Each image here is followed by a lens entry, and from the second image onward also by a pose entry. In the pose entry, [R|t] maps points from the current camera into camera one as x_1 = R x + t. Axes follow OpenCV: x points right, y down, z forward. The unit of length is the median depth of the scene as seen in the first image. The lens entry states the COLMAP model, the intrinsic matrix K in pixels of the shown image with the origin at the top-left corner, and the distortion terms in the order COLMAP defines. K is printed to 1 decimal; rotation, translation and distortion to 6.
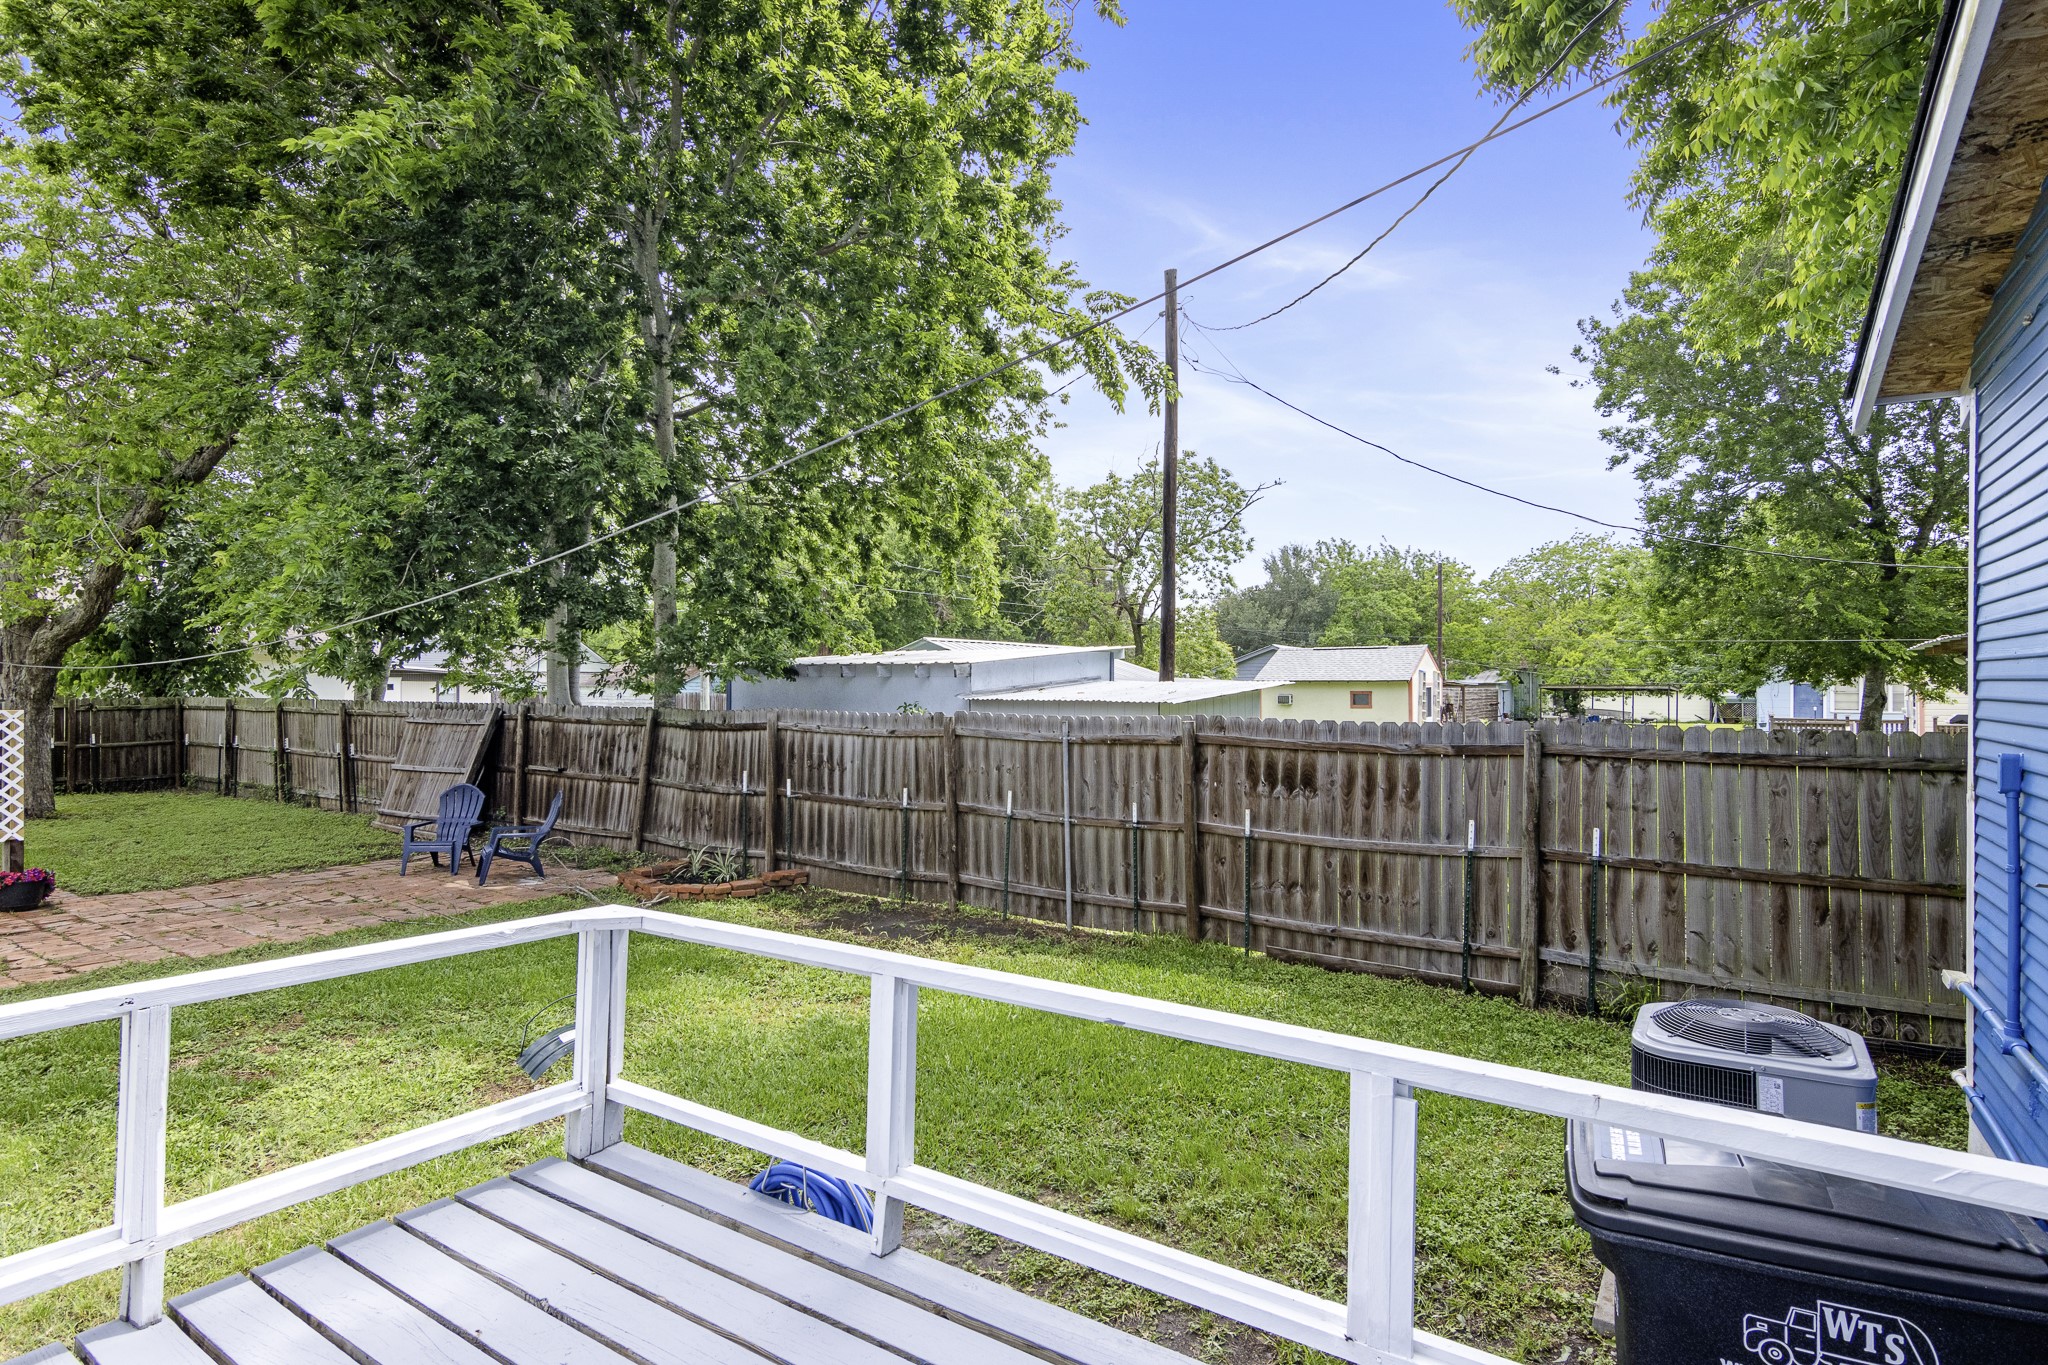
lens RADIAL K [[1038.5, 0, 1028.4], [0, 1038.5, 685.3], [0, 0, 1]] dist [0.002394, 0.000884]
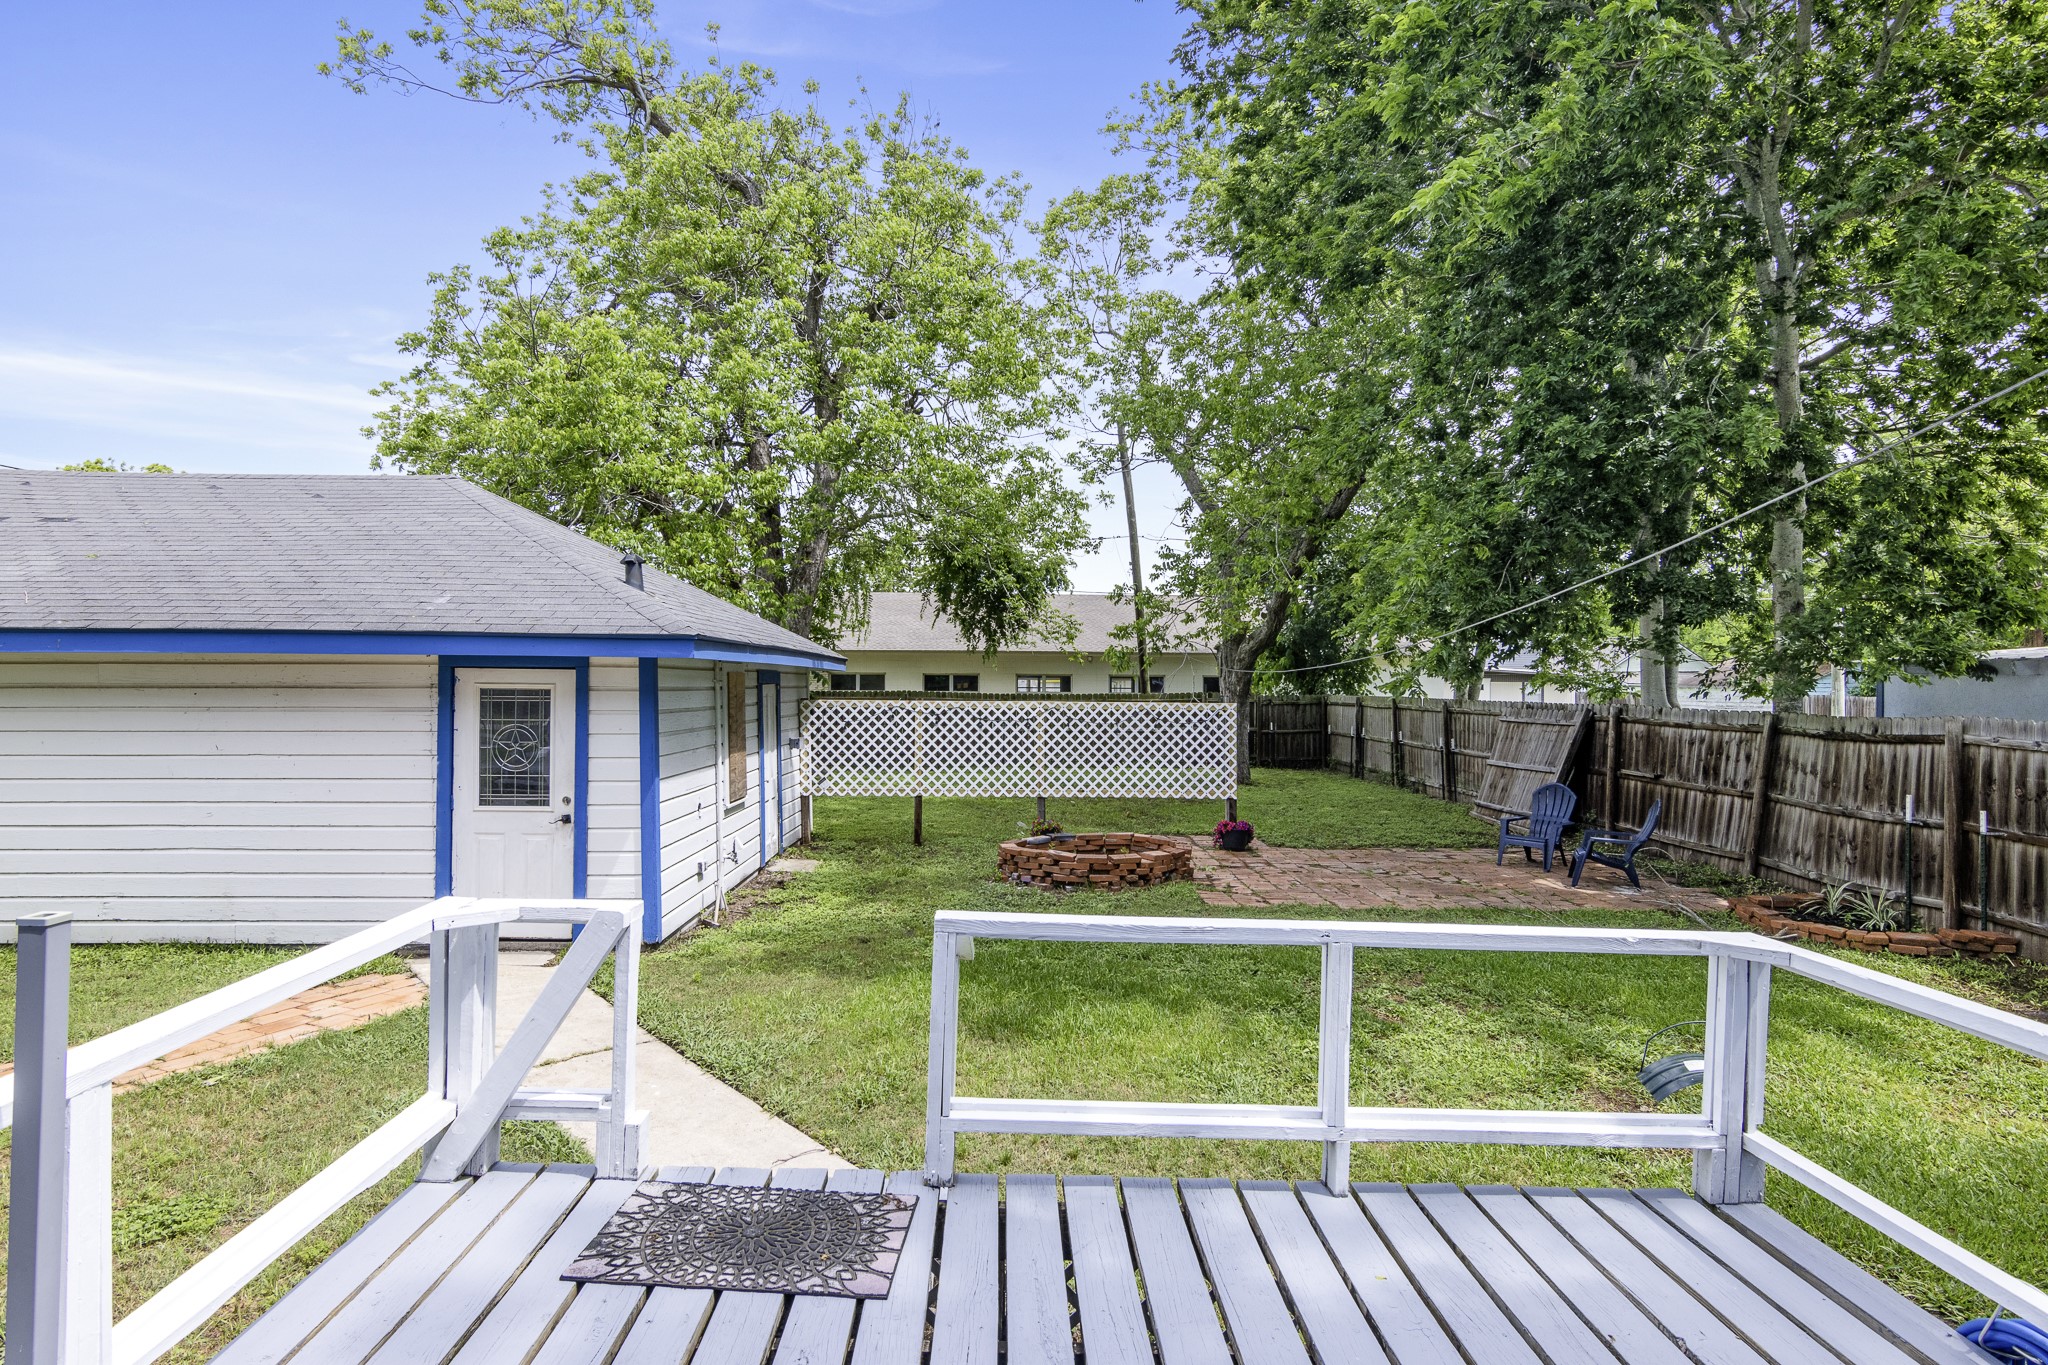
lens RADIAL K [[1045.4, 0, 1024.0], [0, 1045.4, 682.5], [0, 0, 1]] dist [-0.000584, 0.001557]
pose [[0.573511, -0.000441, -0.819198, -0.006025], [-0.002125, 0.999996, -0.002027, 0.000030], [0.819195, 0.002903, 0.573507, -0.006144]]
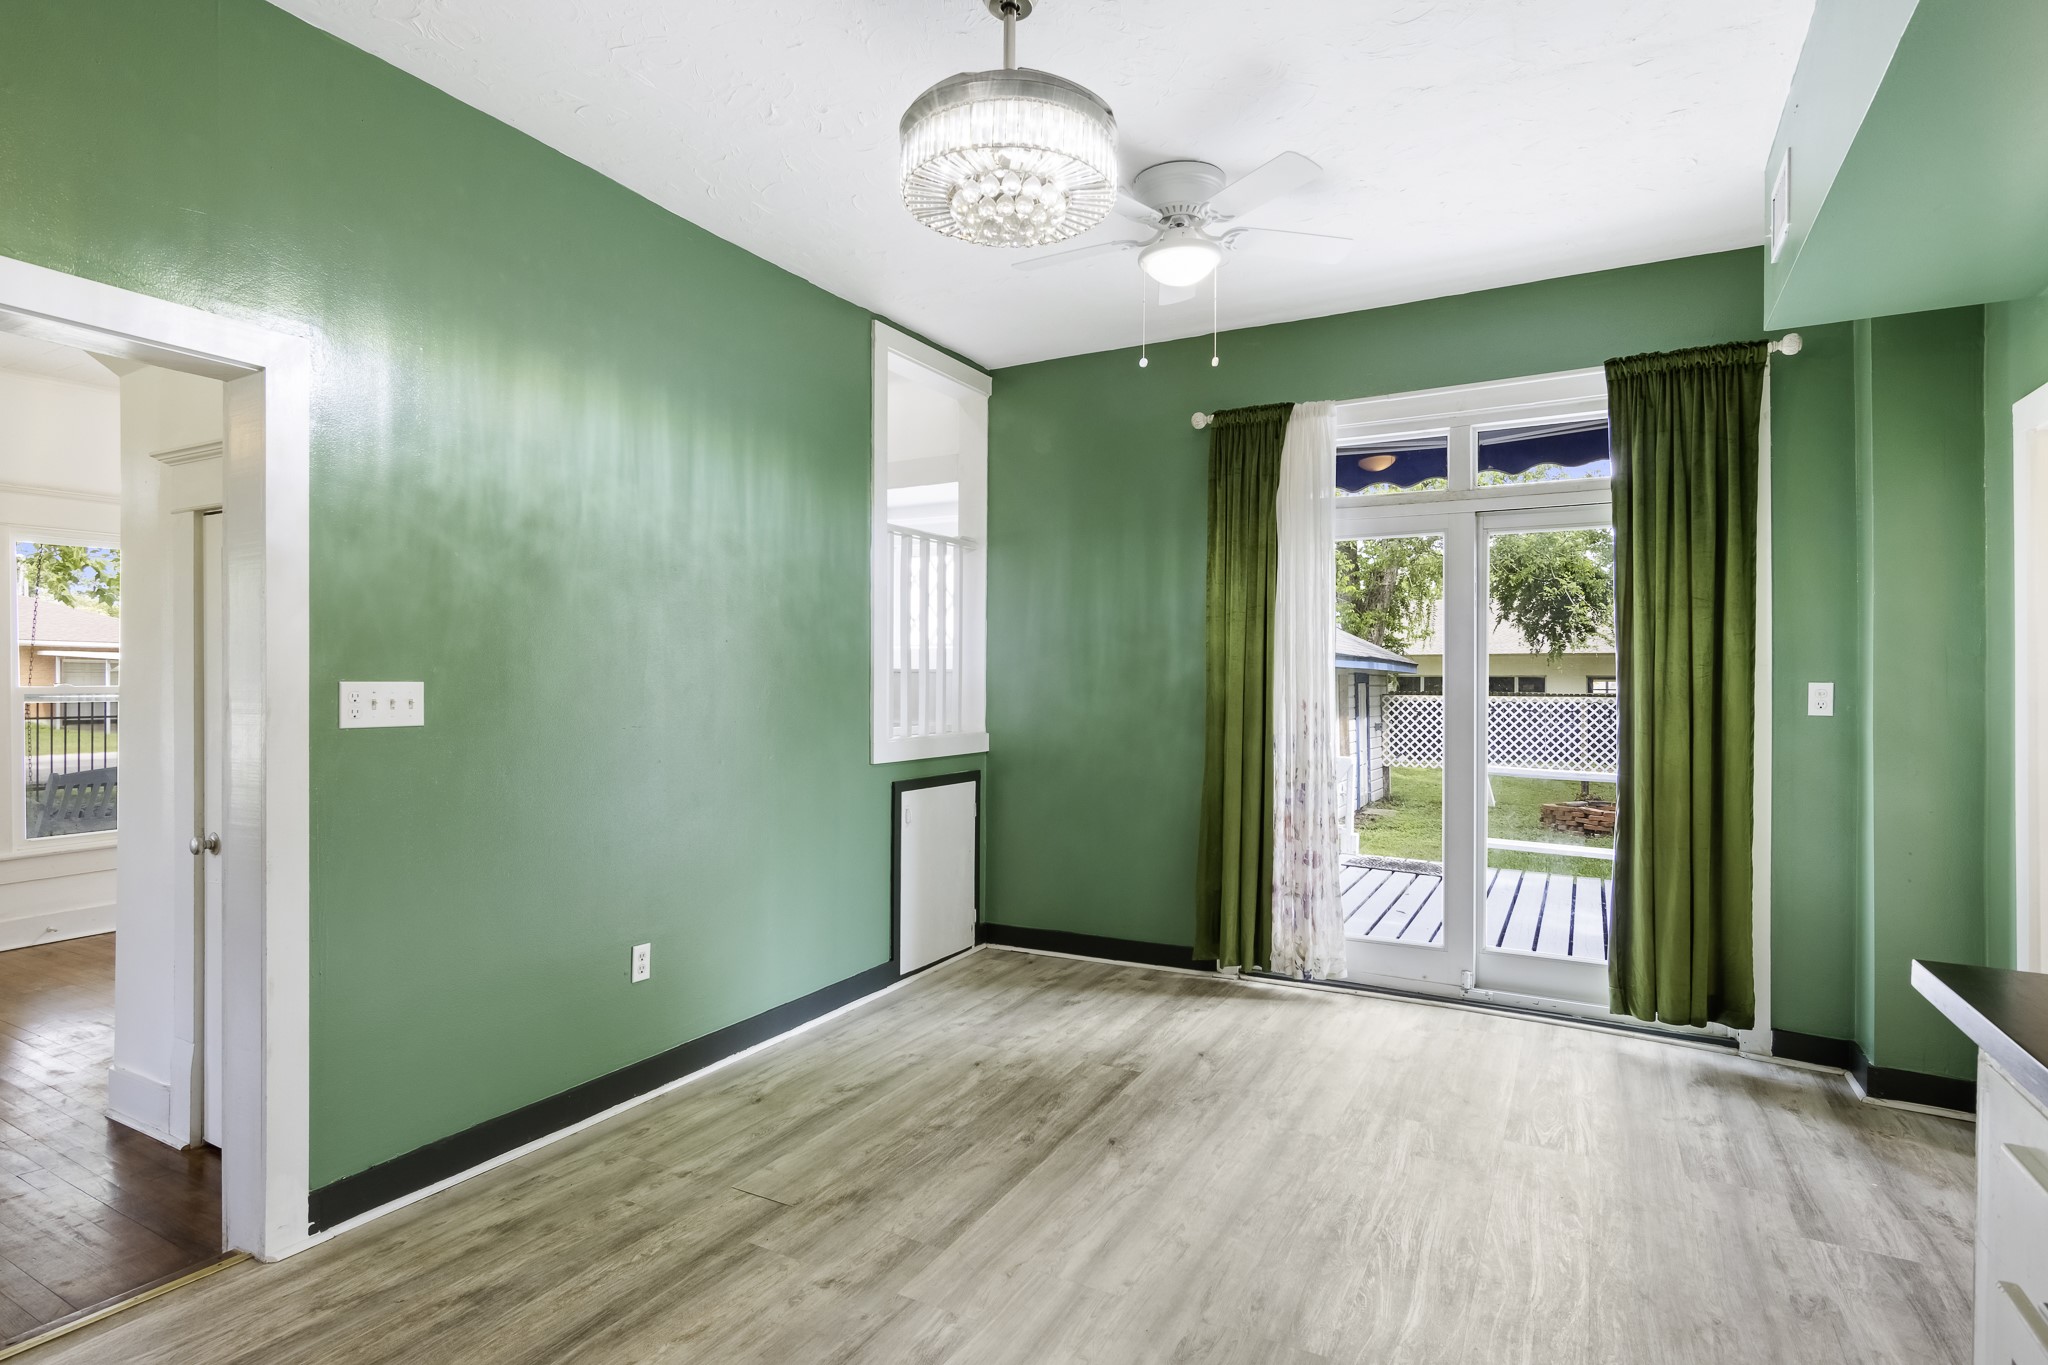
lens RADIAL K [[1038.5, 0, 1028.4], [0, 1038.5, 685.3], [0, 0, 1]] dist [0.002394, 0.000884]
pose [[0.094531, -0.001210, -0.995521, 0.333554], [-0.002315, 0.999996, -0.001435, 0.005085], [0.995519, 0.002440, 0.094528, -0.183898]]
